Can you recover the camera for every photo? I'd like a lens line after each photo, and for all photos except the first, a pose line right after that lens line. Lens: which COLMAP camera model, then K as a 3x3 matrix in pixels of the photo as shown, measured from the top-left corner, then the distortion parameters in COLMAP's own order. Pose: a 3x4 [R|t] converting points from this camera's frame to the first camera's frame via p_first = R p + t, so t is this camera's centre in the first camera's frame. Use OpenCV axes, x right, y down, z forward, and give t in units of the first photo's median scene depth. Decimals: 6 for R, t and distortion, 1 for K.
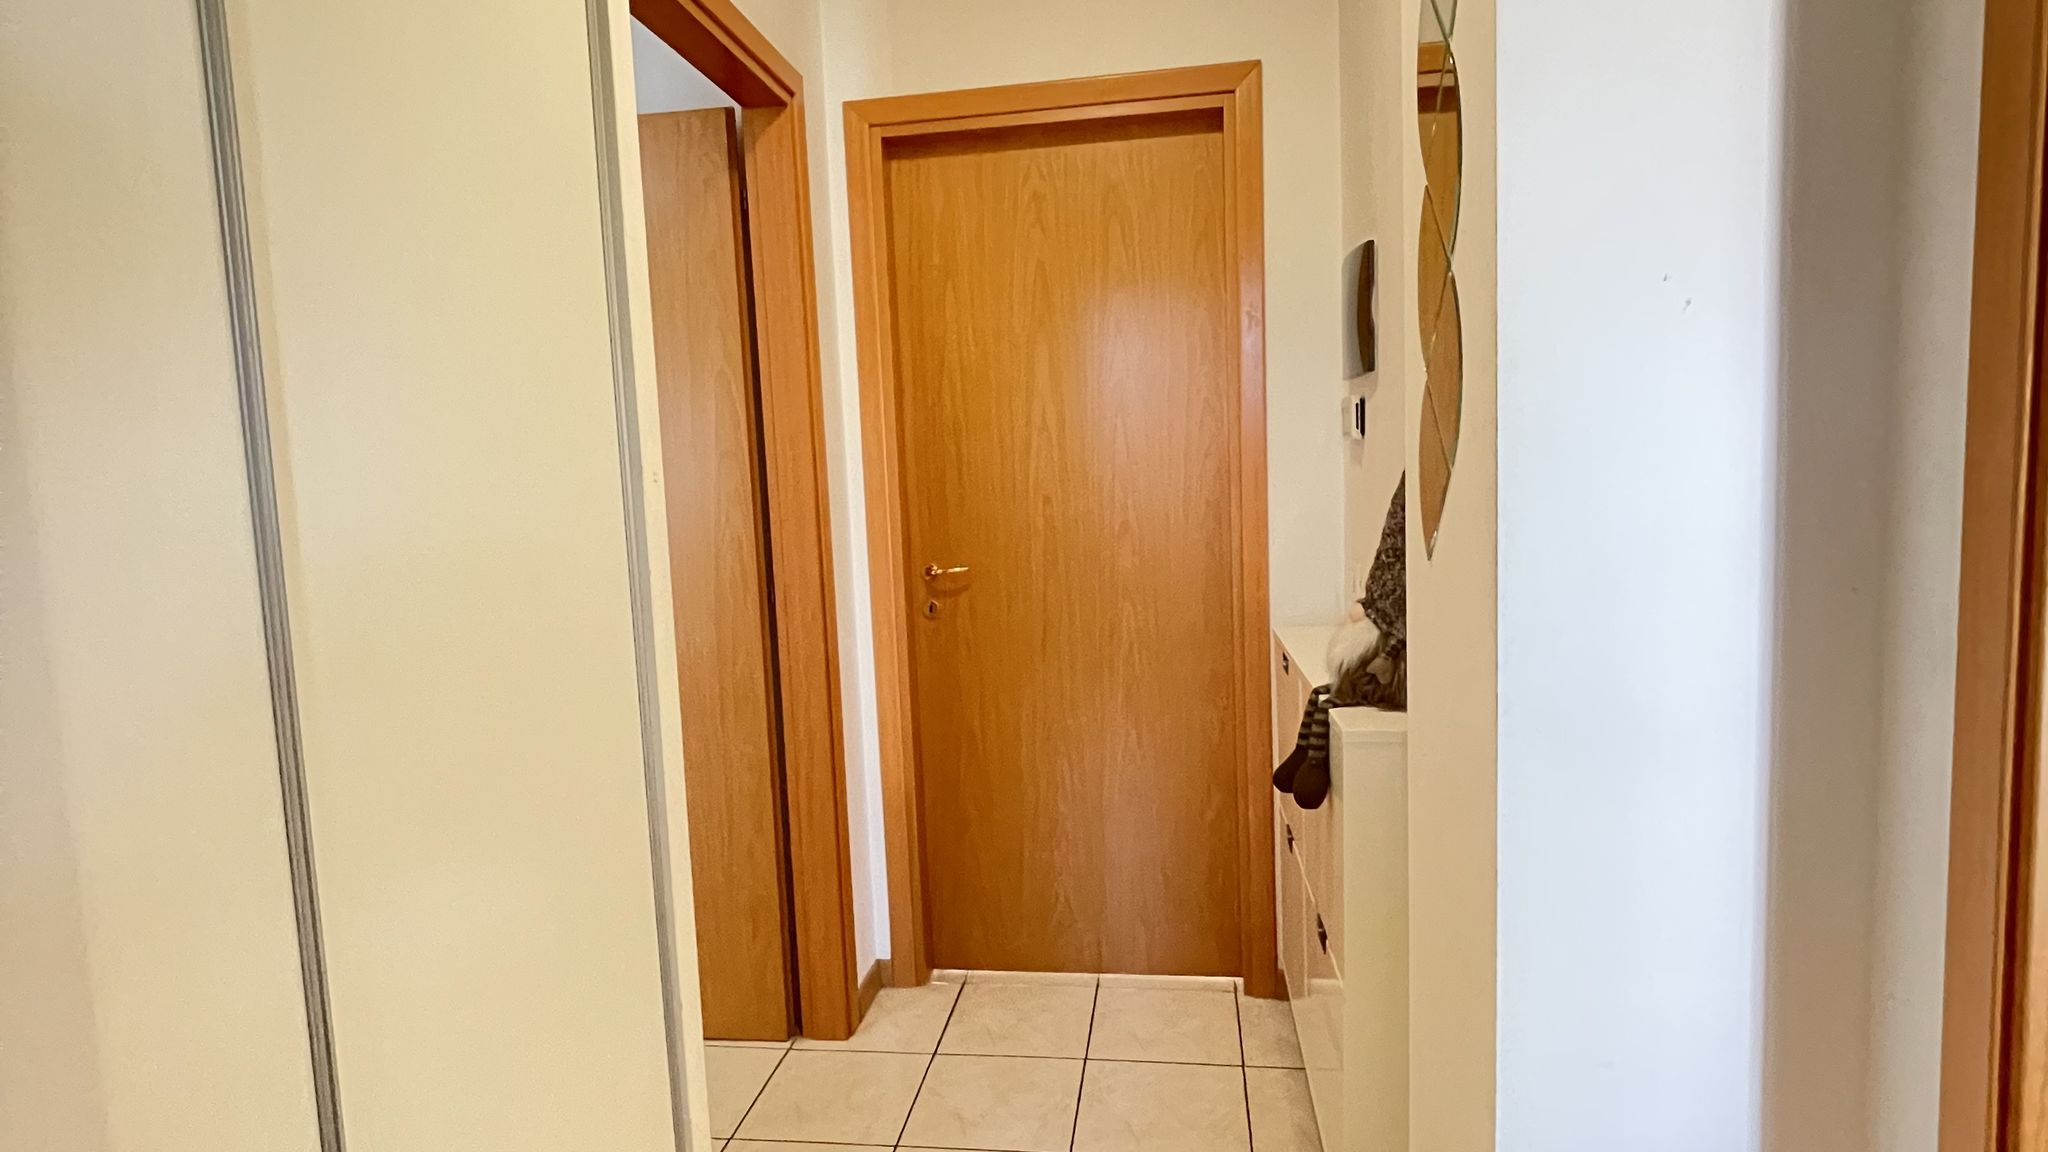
lens RADIAL K [[1102.2, 0, 1014.1], [0, 1102.2, 573.9], [0, 0, 1]] dist [0.012227, 0.000377]
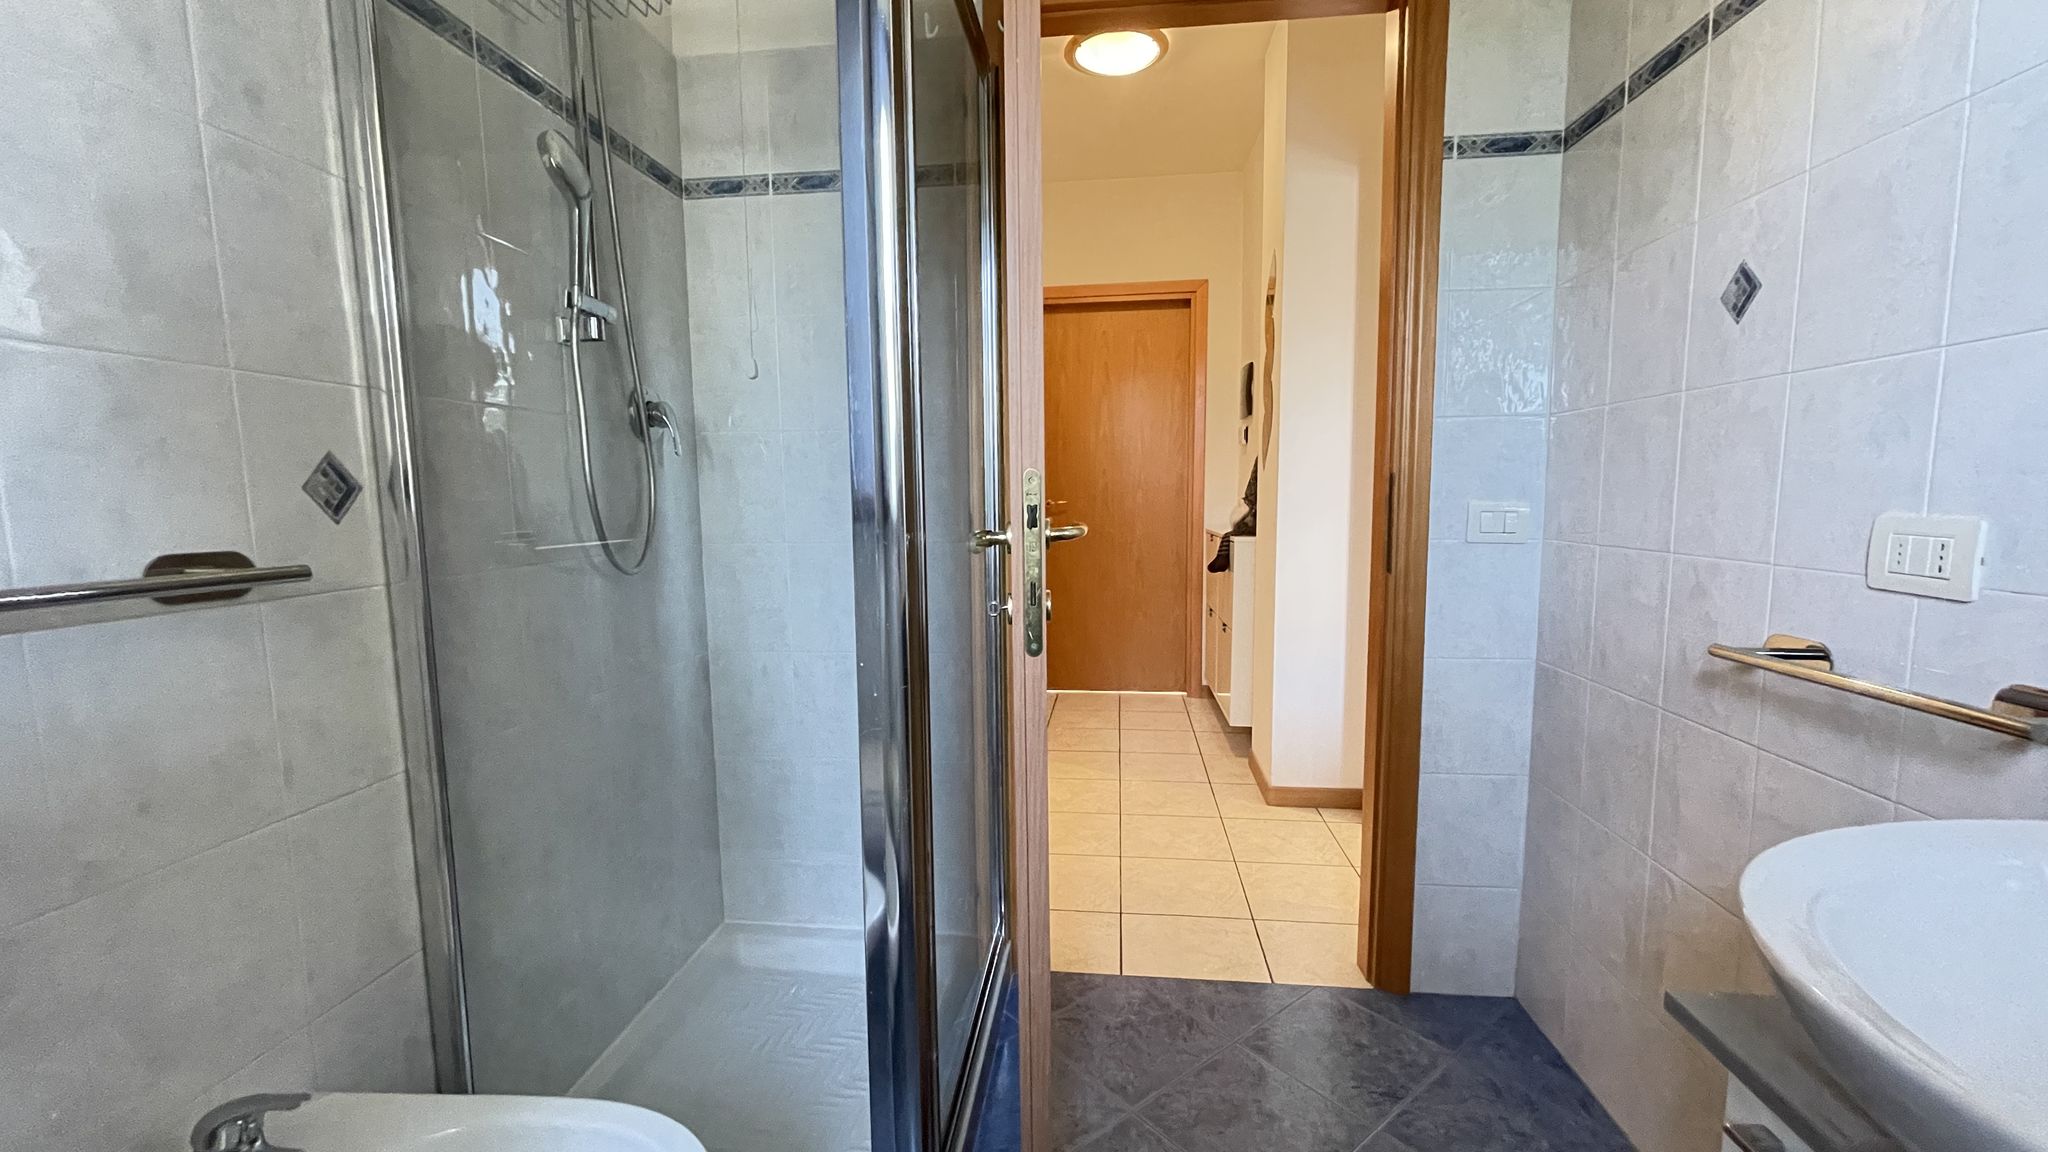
lens RADIAL K [[824.1, 0, 1029.4], [0, 824.1, 583.5], [0, 0, 1]] dist [0.001436, -0.000072]
pose [[0.998687, 0.030127, 0.041441, -0.233766], [-0.030450, 0.999511, 0.007178, 0.193908], [-0.041205, -0.008431, 0.999115, -0.818402]]
